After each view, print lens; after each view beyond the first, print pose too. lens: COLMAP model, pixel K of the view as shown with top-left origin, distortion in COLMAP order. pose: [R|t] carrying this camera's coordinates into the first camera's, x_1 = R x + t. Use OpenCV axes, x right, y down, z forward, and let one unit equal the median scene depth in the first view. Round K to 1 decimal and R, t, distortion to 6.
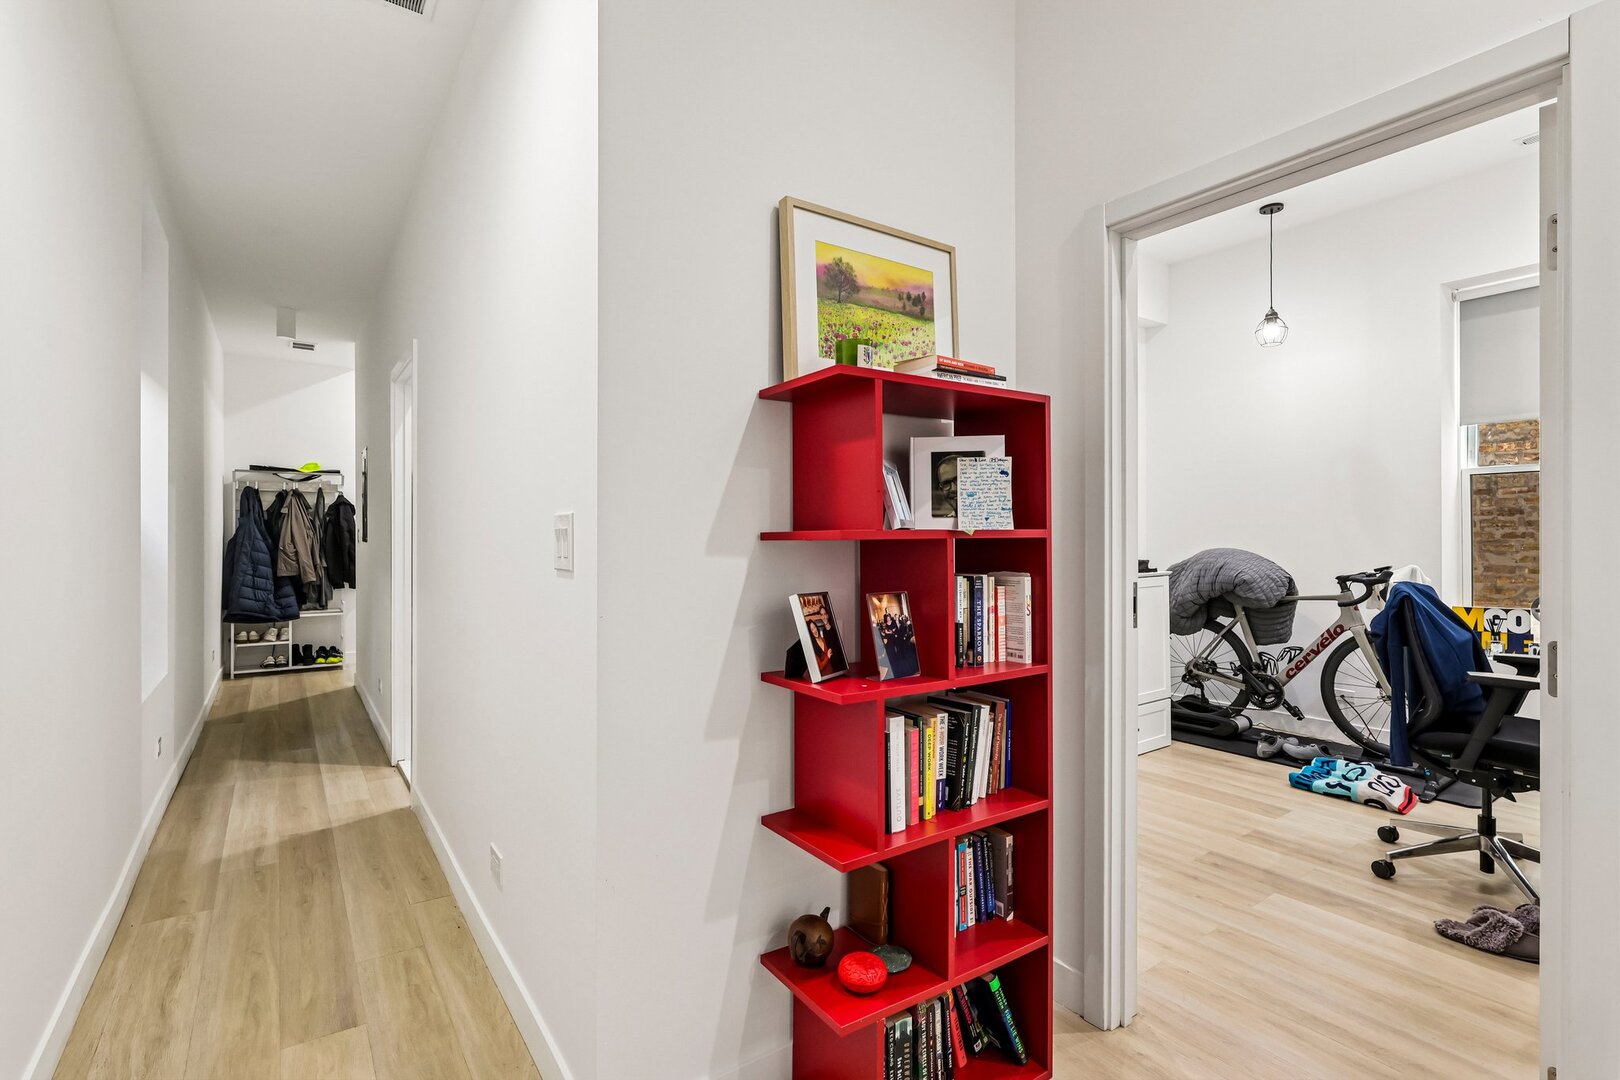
lens RADIAL K [[746.6, 0, 817.3], [0, 746.6, 538.3], [0, 0, 1]] dist [0.004667, 0.000643]
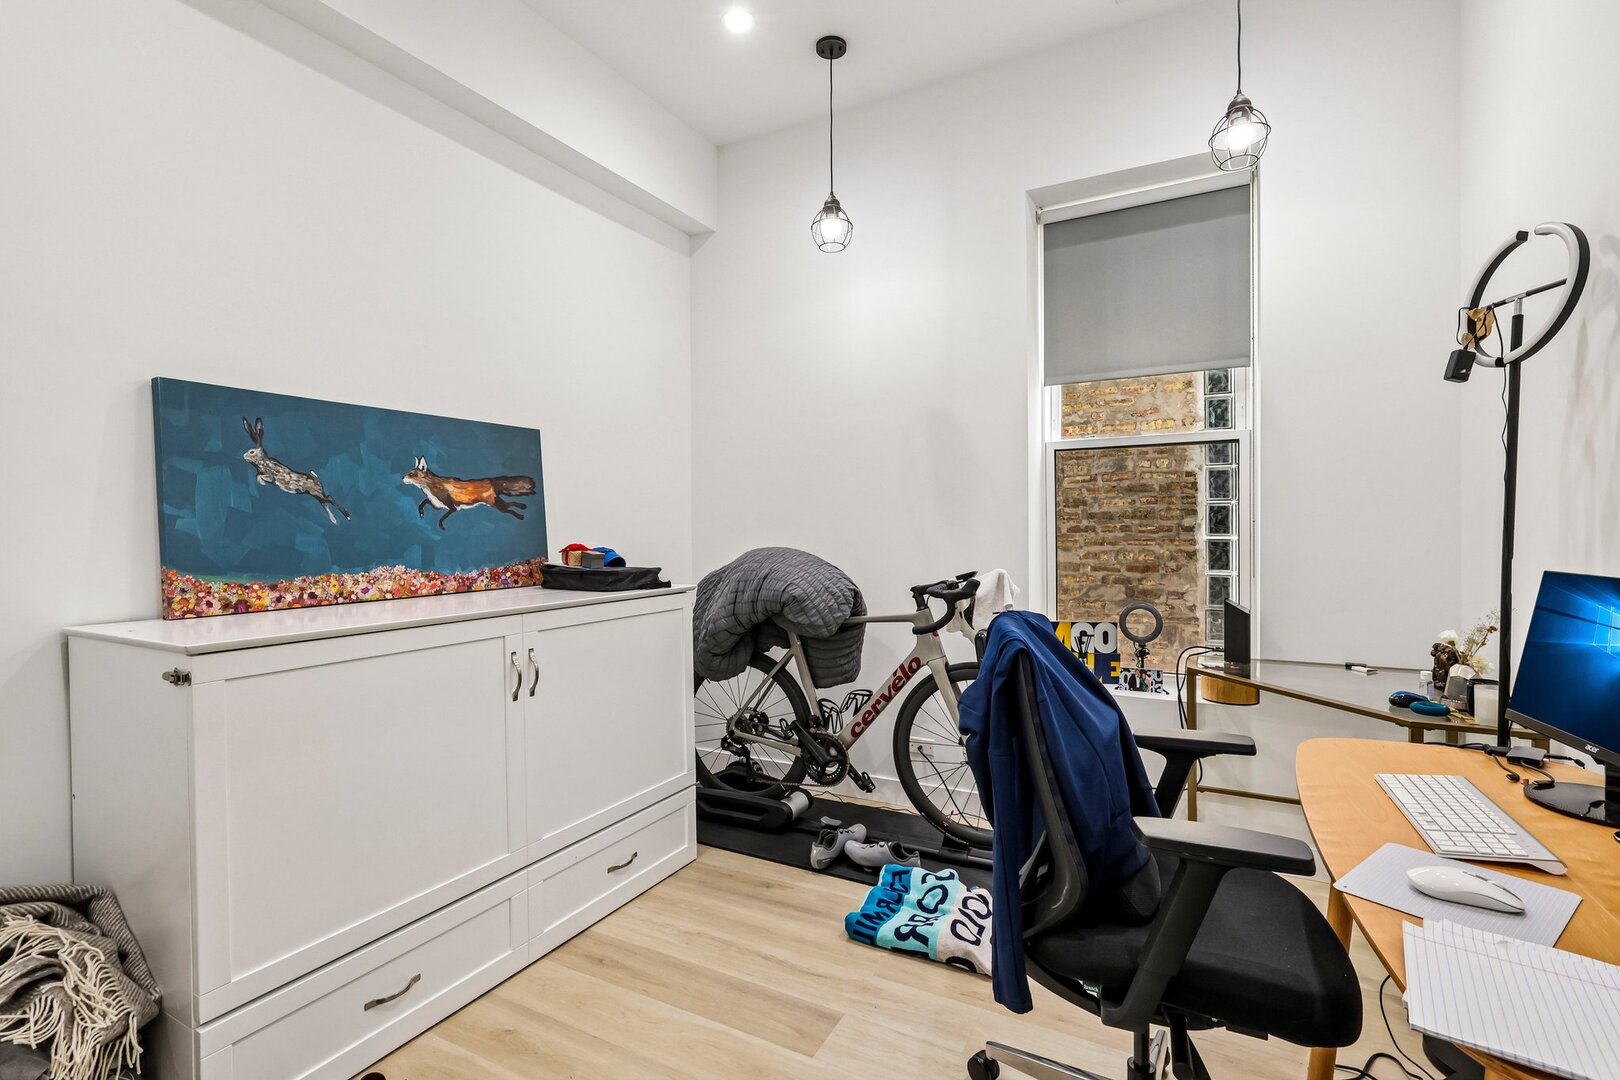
lens RADIAL K [[746.6, 0, 808.4], [0, 746.6, 542.9], [0, 0, 1]] dist [0.004667, 0.000643]
pose [[0.898114, -0.008086, 0.439689, 0.297763], [0.004224, 0.999943, 0.009762, 0.002916], [-0.439743, -0.006911, 0.898097, 0.412764]]
